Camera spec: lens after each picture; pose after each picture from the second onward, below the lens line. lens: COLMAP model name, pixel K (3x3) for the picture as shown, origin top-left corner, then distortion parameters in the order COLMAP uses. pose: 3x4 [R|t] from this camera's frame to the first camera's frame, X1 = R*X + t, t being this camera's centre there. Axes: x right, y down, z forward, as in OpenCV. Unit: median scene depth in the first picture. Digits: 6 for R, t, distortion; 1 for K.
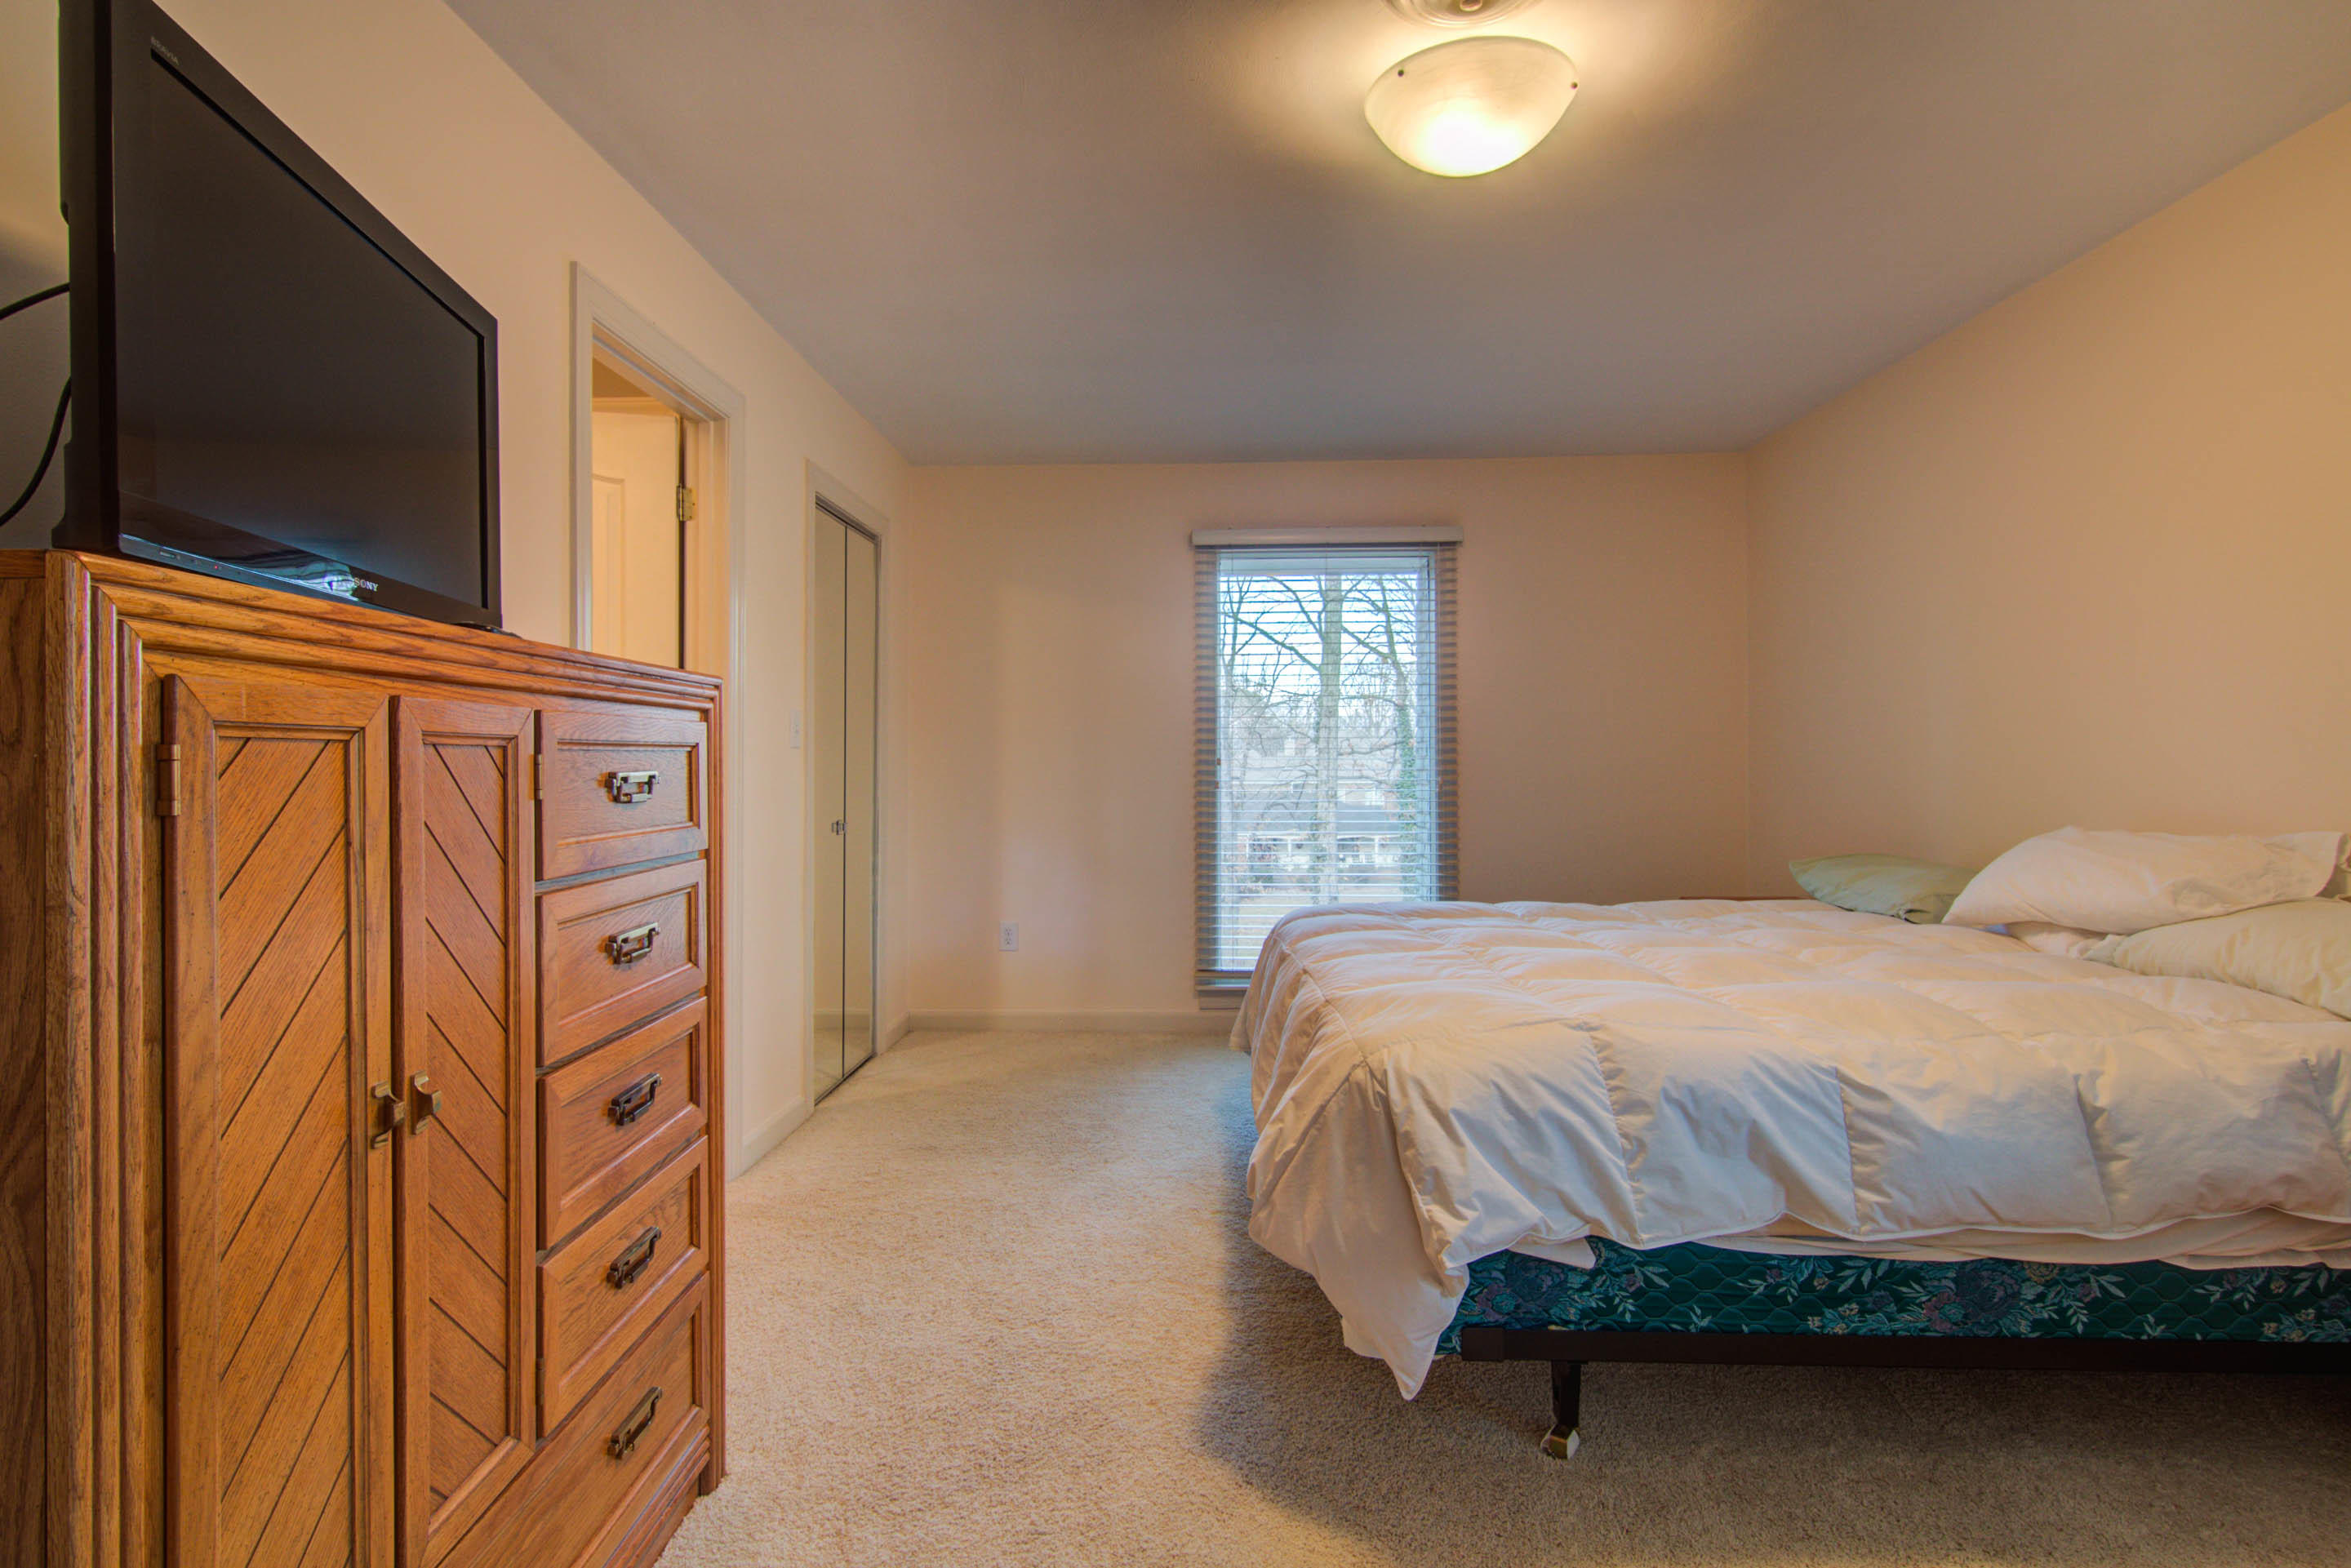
lens RADIAL K [[1196.9, 0, 1165.4], [0, 1196.9, 777.3], [0, 0, 1]] dist [0.000247, -0.000394]
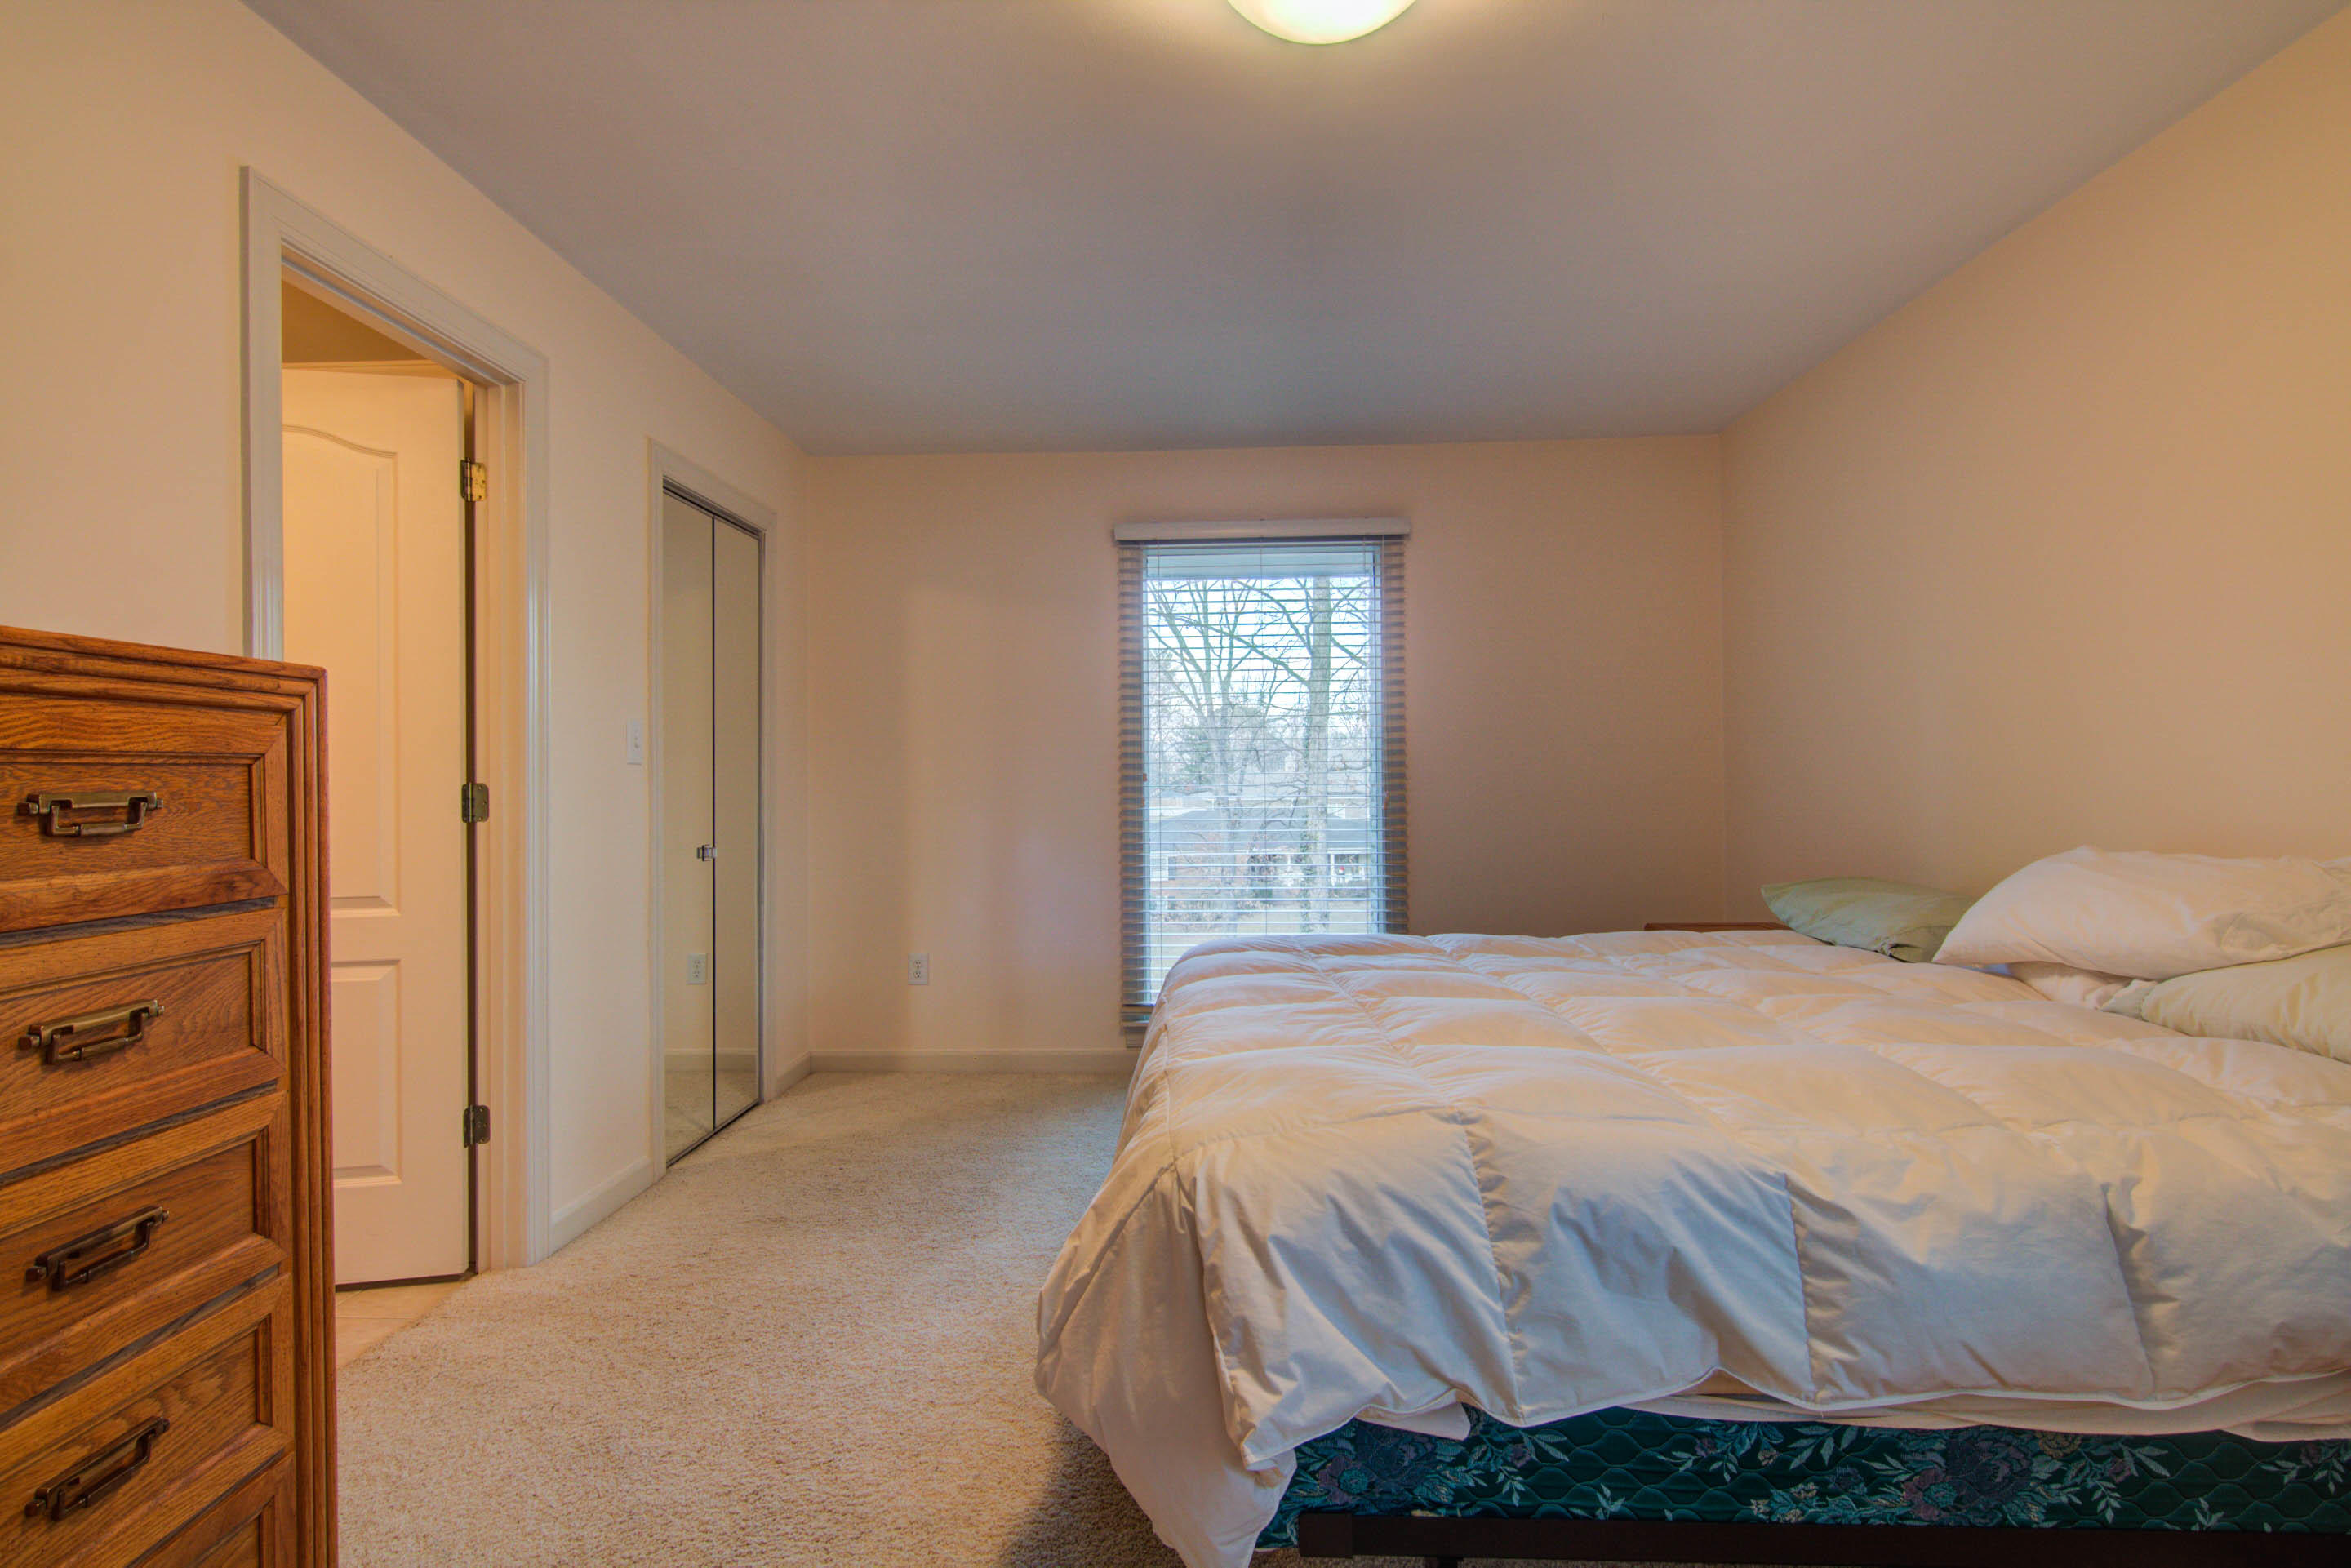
lens RADIAL K [[1181.9, 0, 1171.3], [0, 1181.9, 800.5], [0, 0, 1]] dist [-0.000201, 0.000606]
pose [[0.999978, -0.006107, -0.002403, 0.164990], [0.006120, 0.999966, 0.005448, -0.000272], [0.002370, -0.005463, 0.999982, 0.238690]]
